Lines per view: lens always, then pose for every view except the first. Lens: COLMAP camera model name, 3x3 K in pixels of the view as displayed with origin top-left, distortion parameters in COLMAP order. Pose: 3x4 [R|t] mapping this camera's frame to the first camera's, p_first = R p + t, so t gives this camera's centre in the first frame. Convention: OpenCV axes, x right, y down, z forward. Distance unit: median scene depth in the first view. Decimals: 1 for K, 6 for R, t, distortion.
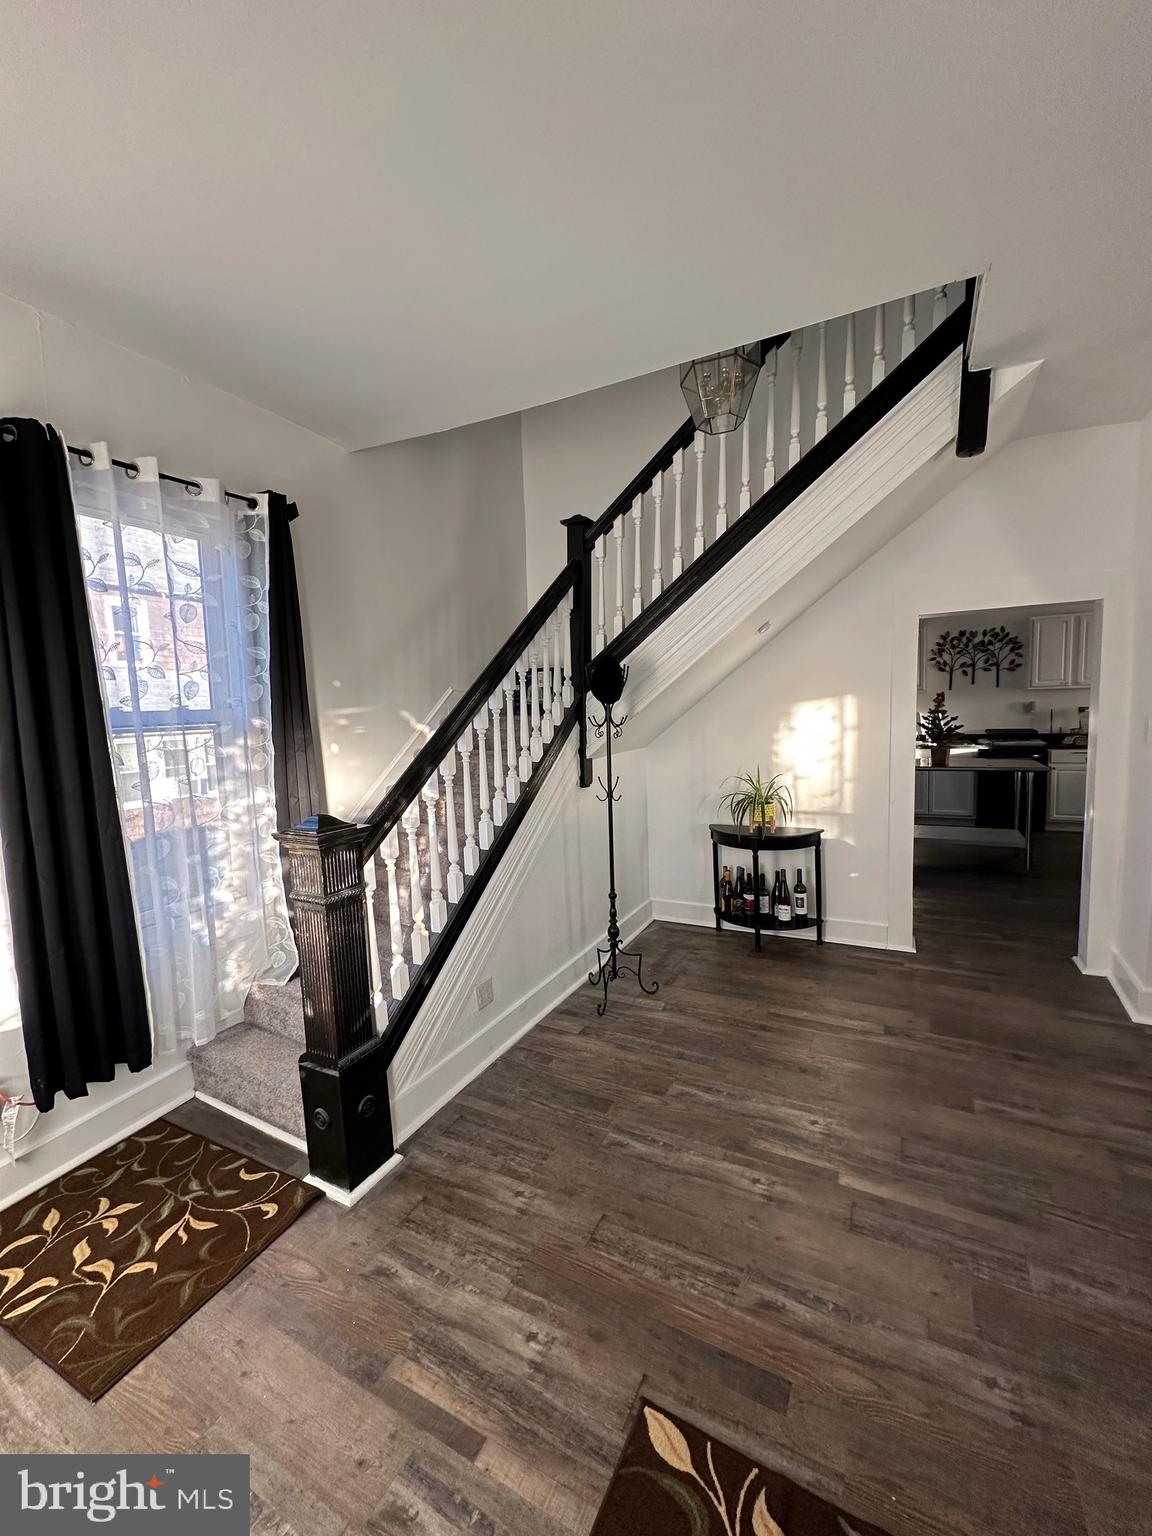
lens RADIAL K [[625.0, 0, 576.0], [0, 625.0, 768.0], [0, 0, 1]] dist [0.001264, 0.000128]
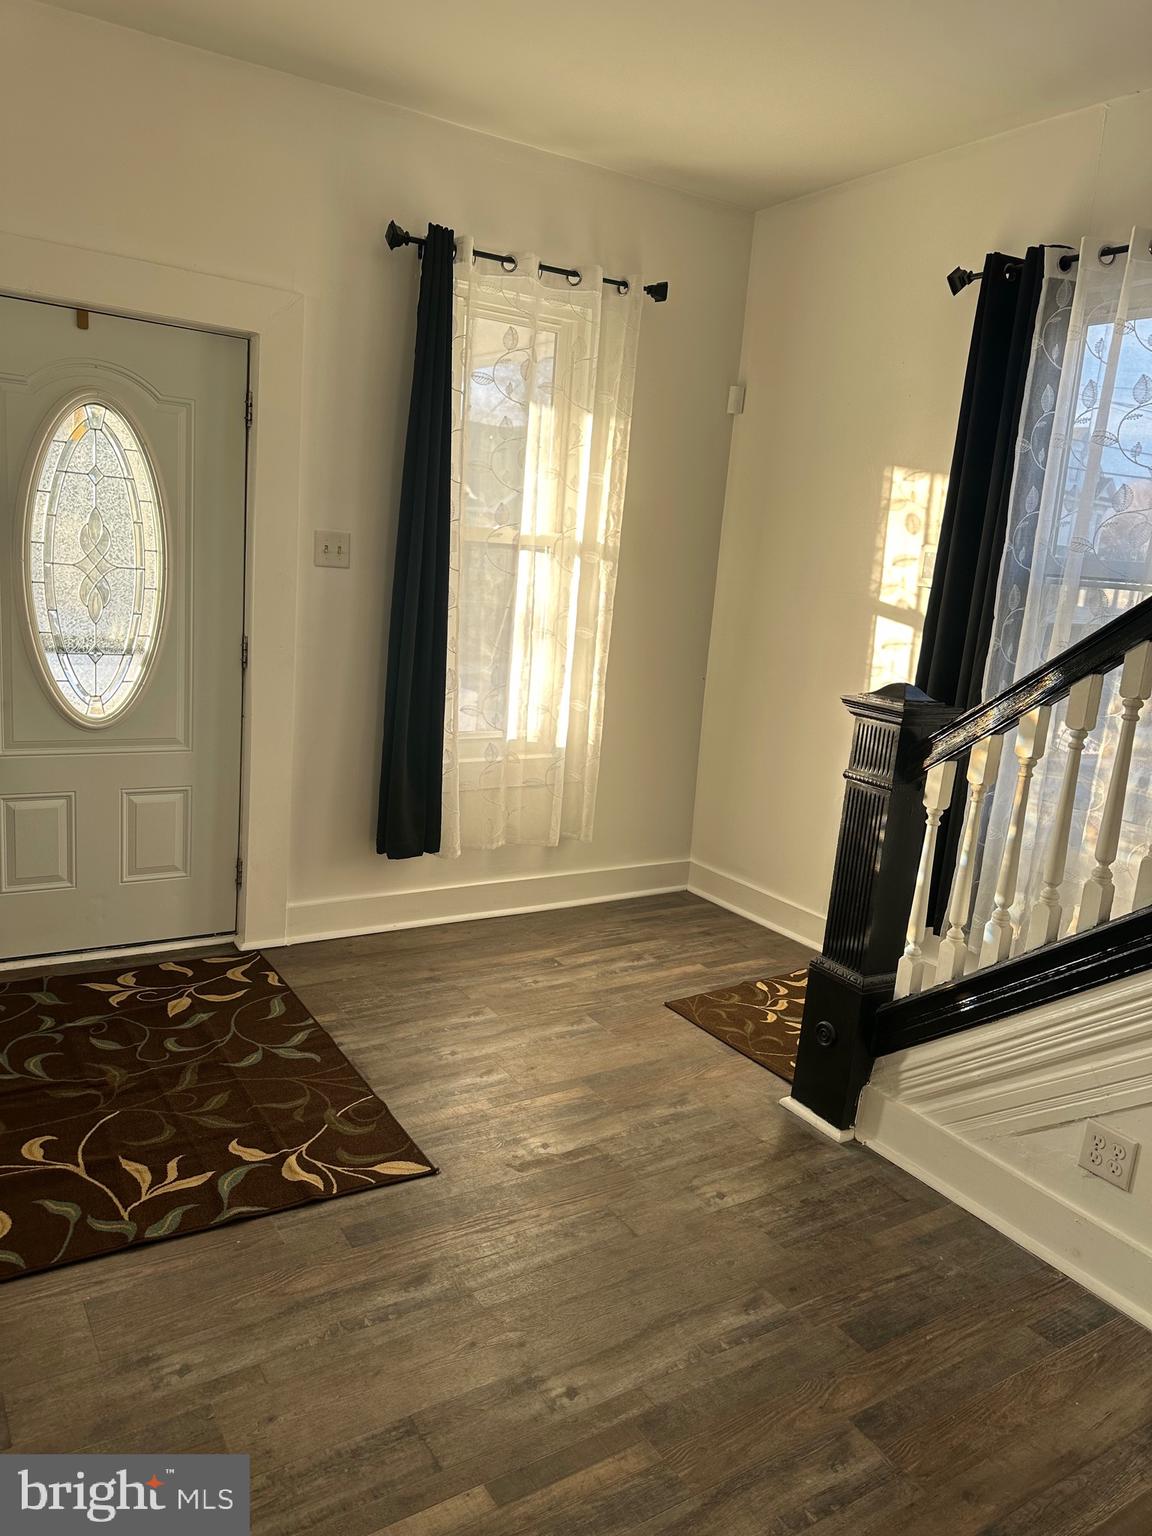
lens RADIAL K [[1101.1, 0, 576.0], [0, 1101.1, 768.0], [0, 0, 1]] dist [-0.005480, -0.004868]
pose [[-0.494206, 0.171752, -0.852210, 1.103296], [-0.148887, 0.949084, 0.277617, -0.164362], [0.856501, 0.264083, -0.443471, 1.378232]]
